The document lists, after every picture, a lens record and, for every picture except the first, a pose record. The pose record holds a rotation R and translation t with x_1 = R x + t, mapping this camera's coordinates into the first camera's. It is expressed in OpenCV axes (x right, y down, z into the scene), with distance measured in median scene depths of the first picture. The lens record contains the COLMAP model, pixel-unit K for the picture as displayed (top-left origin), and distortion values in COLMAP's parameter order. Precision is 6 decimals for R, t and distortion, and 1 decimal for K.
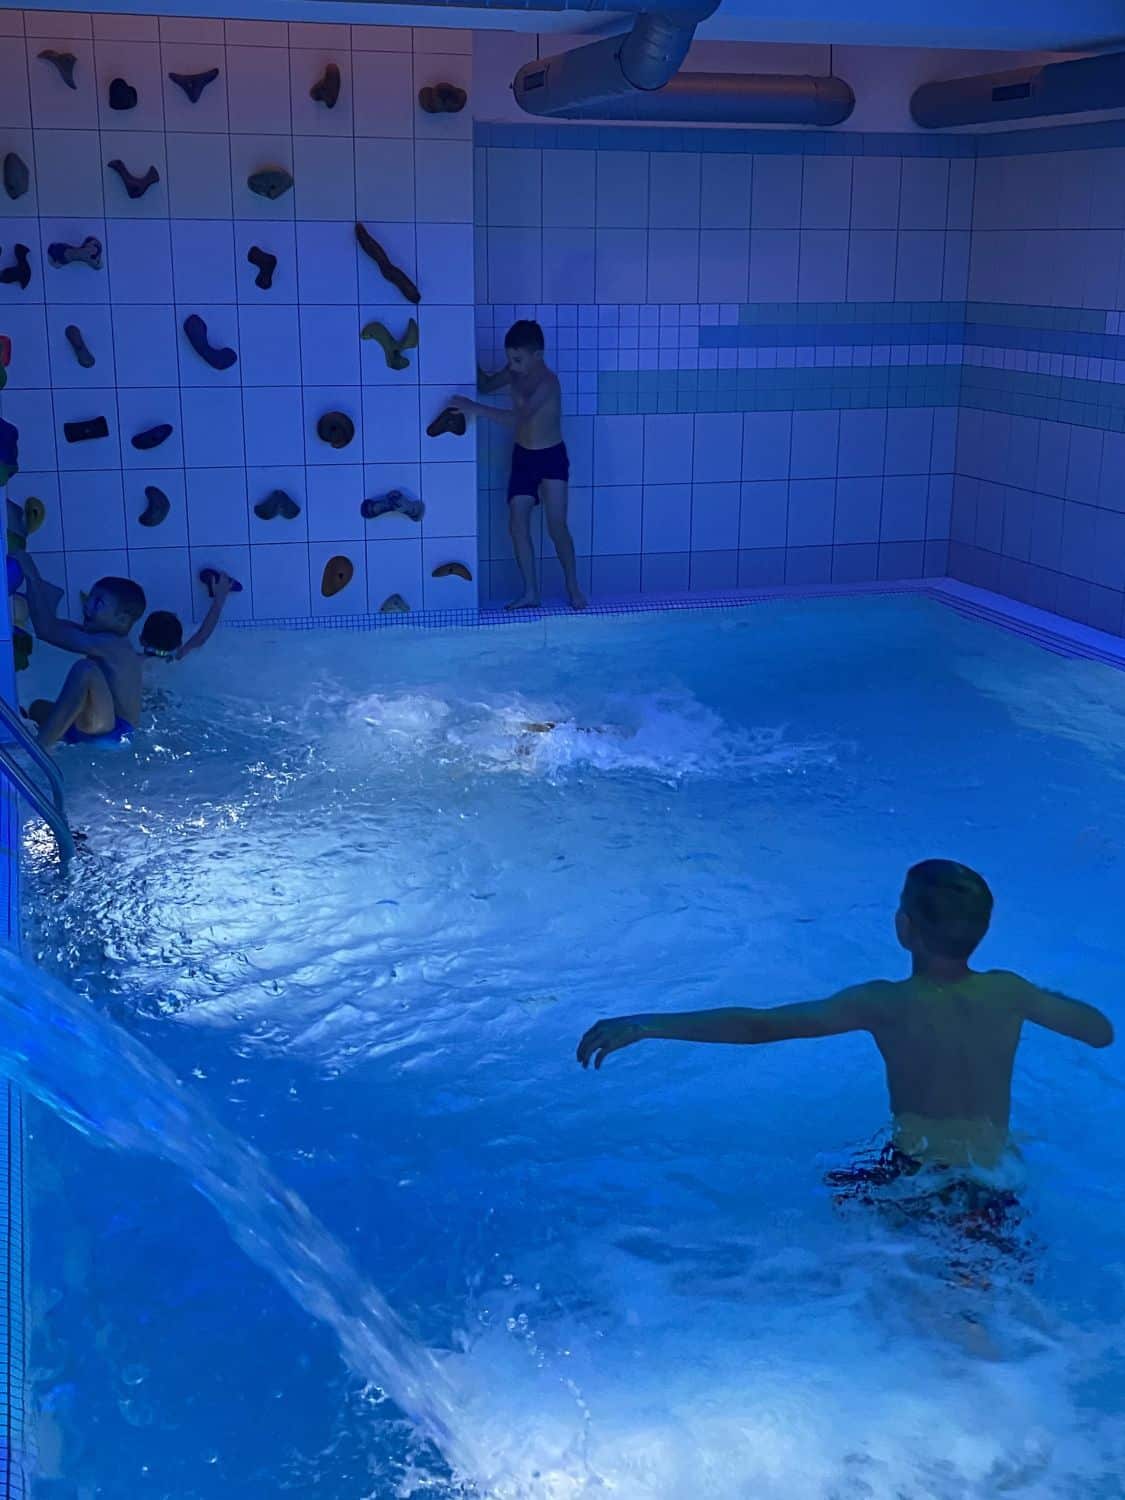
lens RADIAL K [[1783.4, 0, 569.8], [0, 1783.4, 729.7], [0, 0, 1]] dist [0.214976, -0.498349]
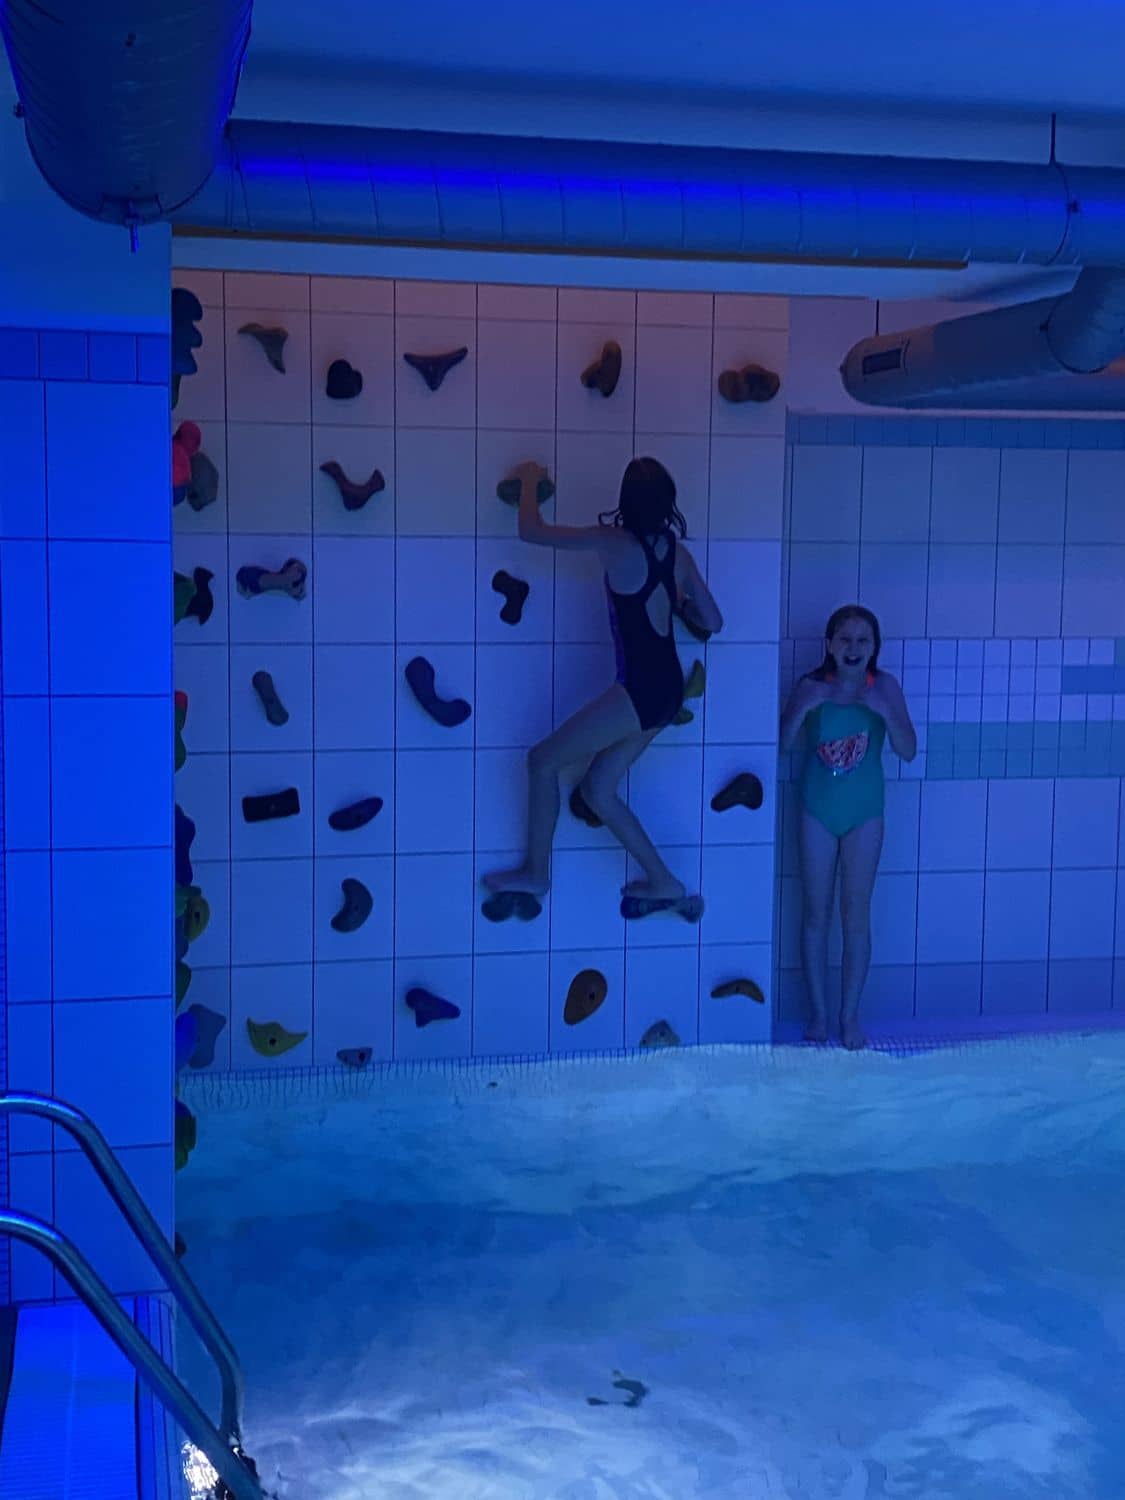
lens RADIAL K [[1927.5, 0, 585.5], [0, 1927.5, 745.5], [0, 0, 1]] dist [0.260571, -0.823803]
pose [[0.998163, 0.014796, -0.058750, -0.089400], [-0.023345, 0.988770, -0.147610, -0.074059], [0.055906, 0.148710, 0.987299, 0.208916]]
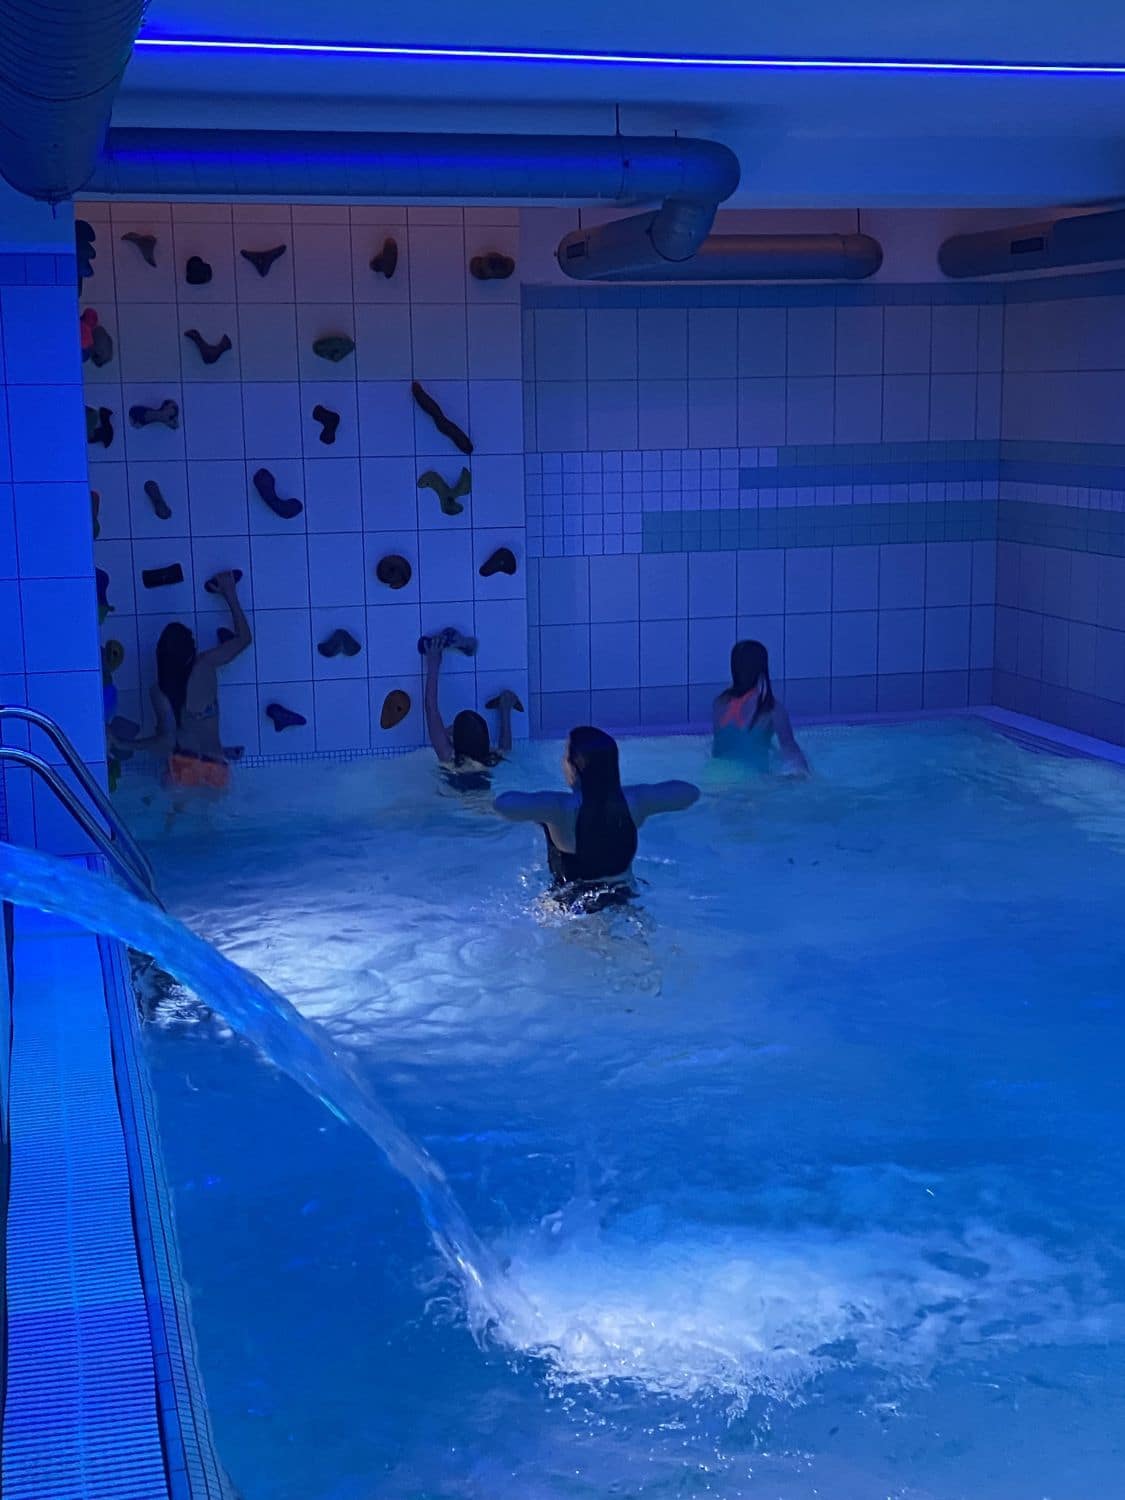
lens RADIAL K [[1999.0, 0, 571.4], [0, 1999.0, 749.7], [0, 0, 1]] dist [0.339229, -1.073745]
pose [[0.999247, -0.014639, -0.035946, 0.016150], [0.011664, 0.996594, -0.081633, 0.037178], [0.037019, 0.081153, 0.996014, -0.175493]]
